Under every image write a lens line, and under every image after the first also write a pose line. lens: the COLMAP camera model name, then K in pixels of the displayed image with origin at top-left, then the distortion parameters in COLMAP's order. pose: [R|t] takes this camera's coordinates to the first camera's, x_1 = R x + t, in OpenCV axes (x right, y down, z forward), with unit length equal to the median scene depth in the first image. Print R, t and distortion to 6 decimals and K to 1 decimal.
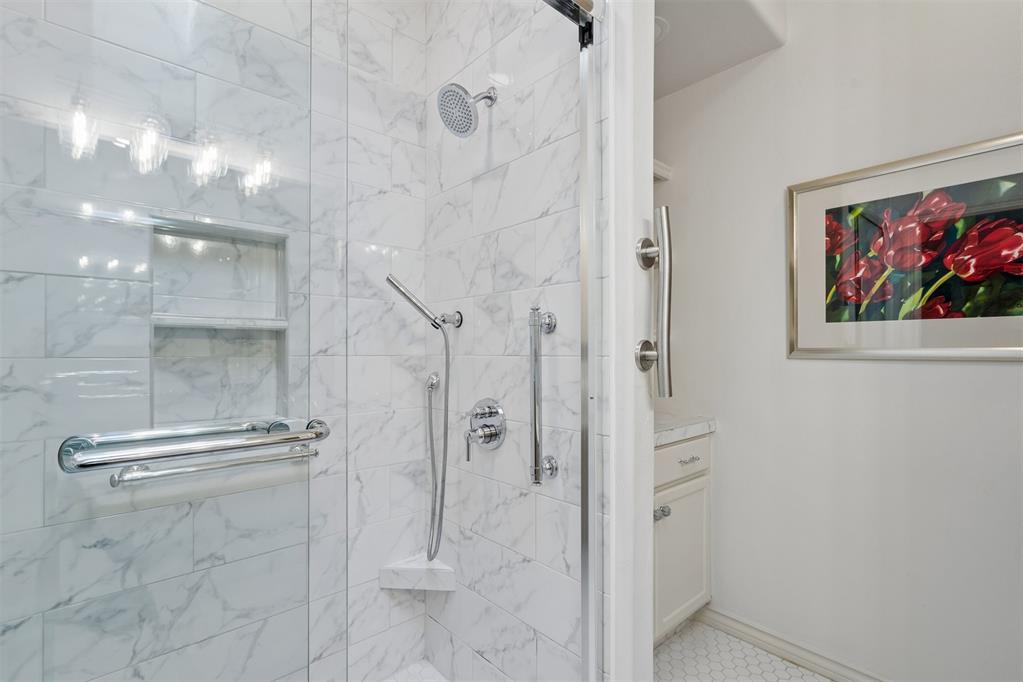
lens RADIAL K [[462.2, 0, 515.7], [0, 462.2, 351.4], [0, 0, 1]] dist [-0.001285, 0.000330]
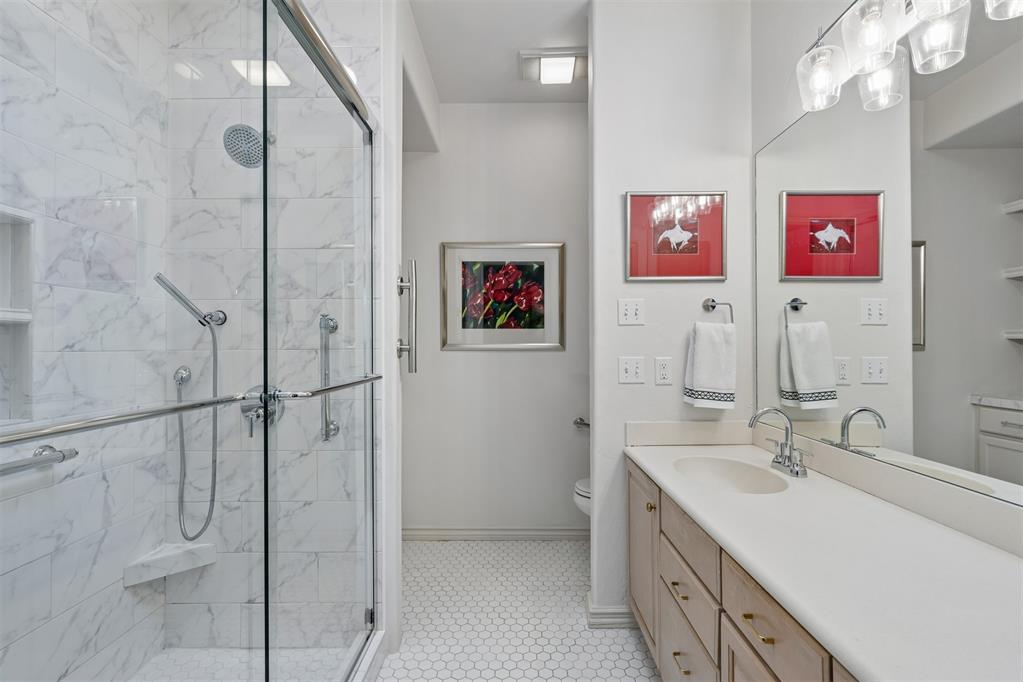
lens RADIAL K [[462.2, 0, 509.5], [0, 462.2, 345.1], [0, 0, 1]] dist [-0.001285, 0.000330]
pose [[0.675405, -0.000227, 0.737447, -0.480601], [0.002860, 0.999993, -0.002312, 0.001524], [-0.737441, 0.003671, 0.675401, -0.277066]]
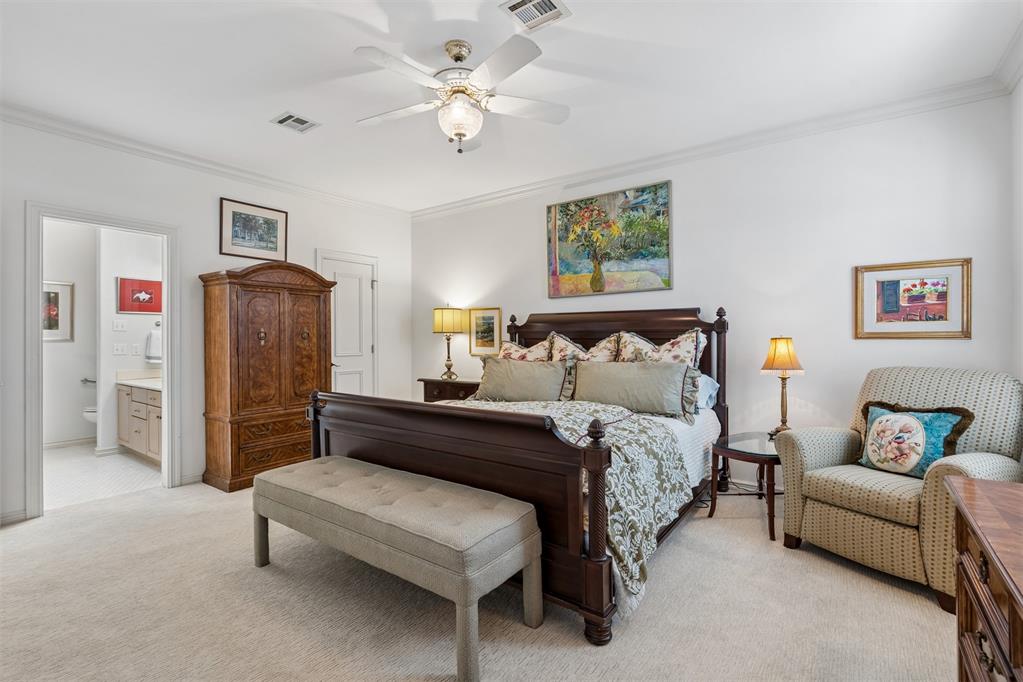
lens RADIAL K [[462.2, 0, 508.5], [0, 462.2, 338.7], [0, 0, 1]] dist [-0.001285, 0.000330]
pose [[-0.194002, -0.005194, 0.980987, -2.760179], [0.007329, 0.999950, 0.006744, -0.008200], [-0.980974, 0.008498, -0.193955, -1.563017]]
